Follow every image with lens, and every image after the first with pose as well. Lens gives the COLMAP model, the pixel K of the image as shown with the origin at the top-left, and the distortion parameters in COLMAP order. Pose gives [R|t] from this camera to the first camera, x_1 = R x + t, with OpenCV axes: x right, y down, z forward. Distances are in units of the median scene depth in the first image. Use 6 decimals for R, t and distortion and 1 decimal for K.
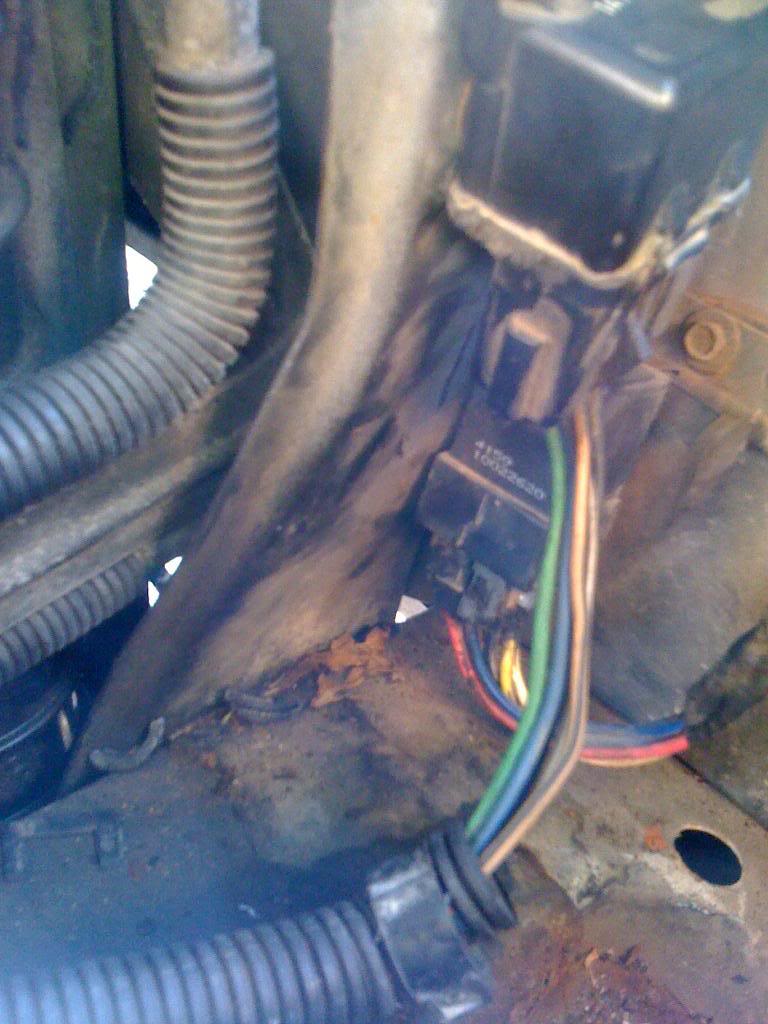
lens RADIAL K [[1135.5, 0, 384.0], [0, 1135.5, 512.0], [0, 0, 1]] dist [-0.009152, -0.017673]
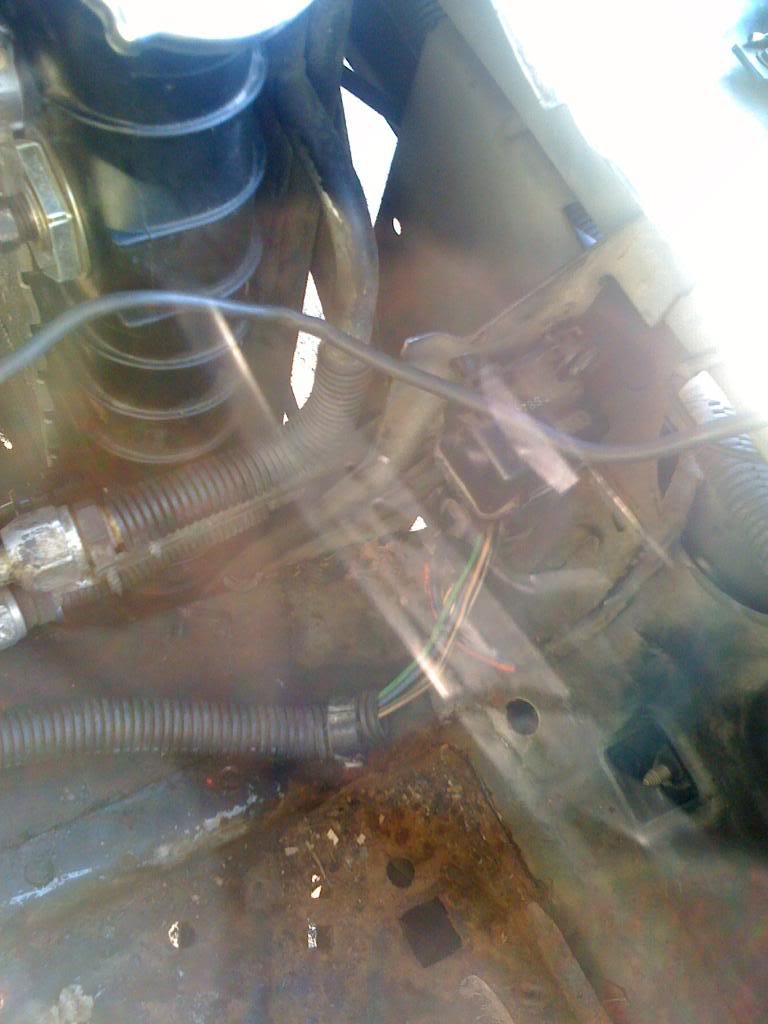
lens RADIAL K [[1135.5, 0, 384.0], [0, 1135.5, 512.0], [0, 0, 1]] dist [-0.009152, -0.017673]
pose [[0.957568, 0.279932, -0.068561, 0.141782], [-0.246191, 0.918174, 0.310398, -0.770098], [0.149841, -0.280349, 0.948131, -1.045903]]
